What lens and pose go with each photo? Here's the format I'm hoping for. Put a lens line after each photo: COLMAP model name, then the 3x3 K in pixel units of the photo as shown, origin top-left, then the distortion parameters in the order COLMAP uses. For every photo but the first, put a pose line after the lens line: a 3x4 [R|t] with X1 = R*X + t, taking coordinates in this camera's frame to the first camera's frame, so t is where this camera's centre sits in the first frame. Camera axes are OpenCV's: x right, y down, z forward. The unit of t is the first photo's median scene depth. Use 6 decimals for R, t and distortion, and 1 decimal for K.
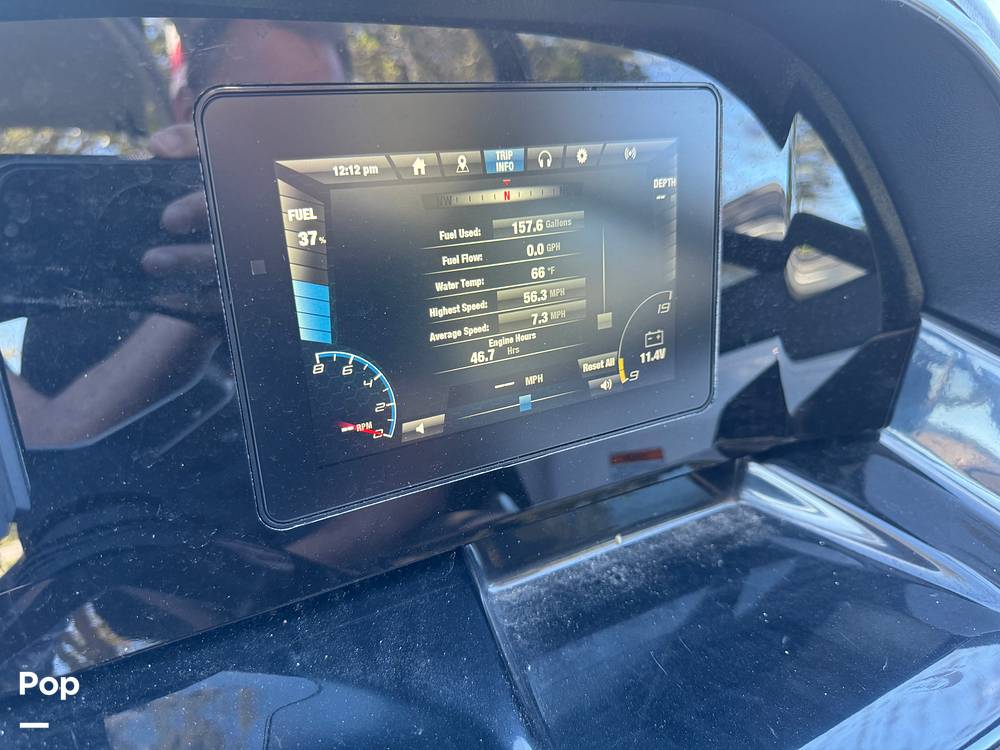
lens RADIAL K [[736.3, 0, 494.8], [0, 736.3, 382.2], [0, 0, 1]] dist [-0.008055, -0.000320]
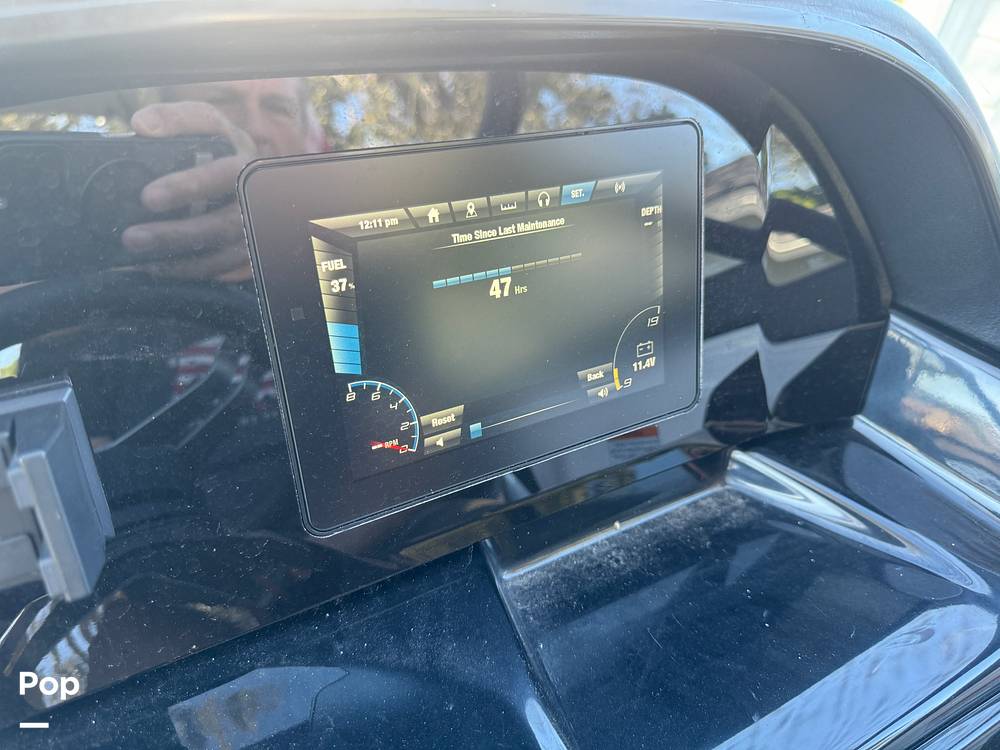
lens RADIAL K [[733.1, 0, 500.0], [0, 733.1, 375.0], [0, 0, 1]] dist [0.011450, -0.013527]
pose [[0.999519, -0.028801, 0.011511, -0.016217], [0.028276, 0.998657, 0.043410, -0.073493], [-0.012745, -0.043064, 0.998991, -0.105528]]
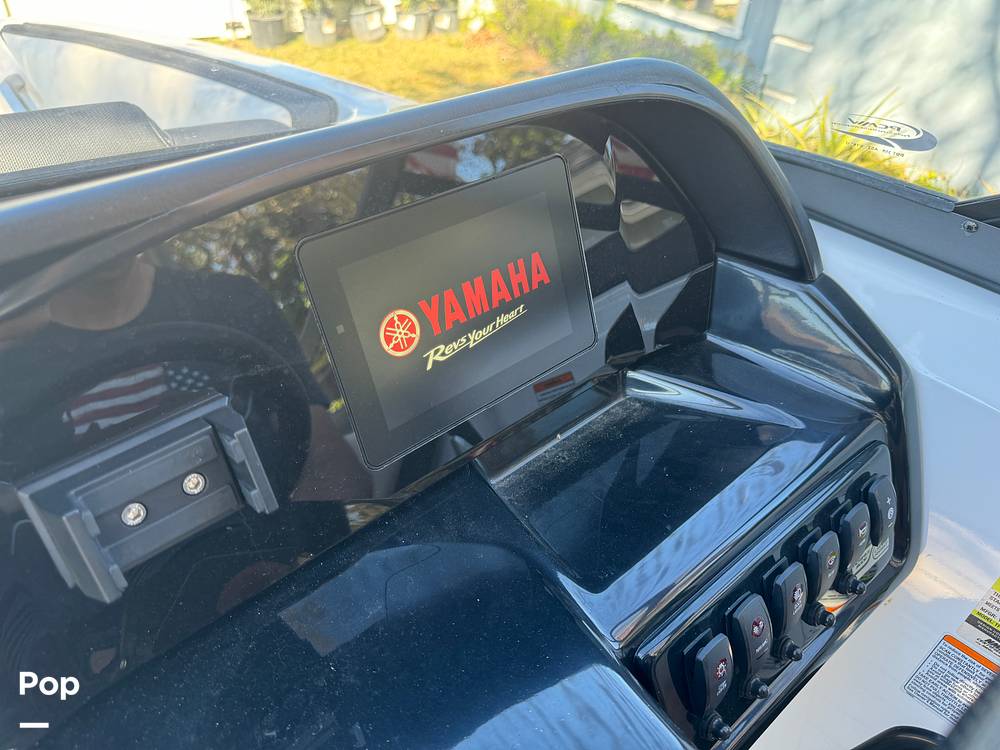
lens RADIAL K [[714.4, 0, 477.9], [0, 714.4, 372.8], [0, 0, 1]] dist [0.010816, 0.006536]
pose [[0.969336, -0.224190, 0.100634, -0.139999], [0.218326, 0.973637, 0.066066, -0.069066], [-0.112793, -0.042069, 0.992728, -0.571939]]
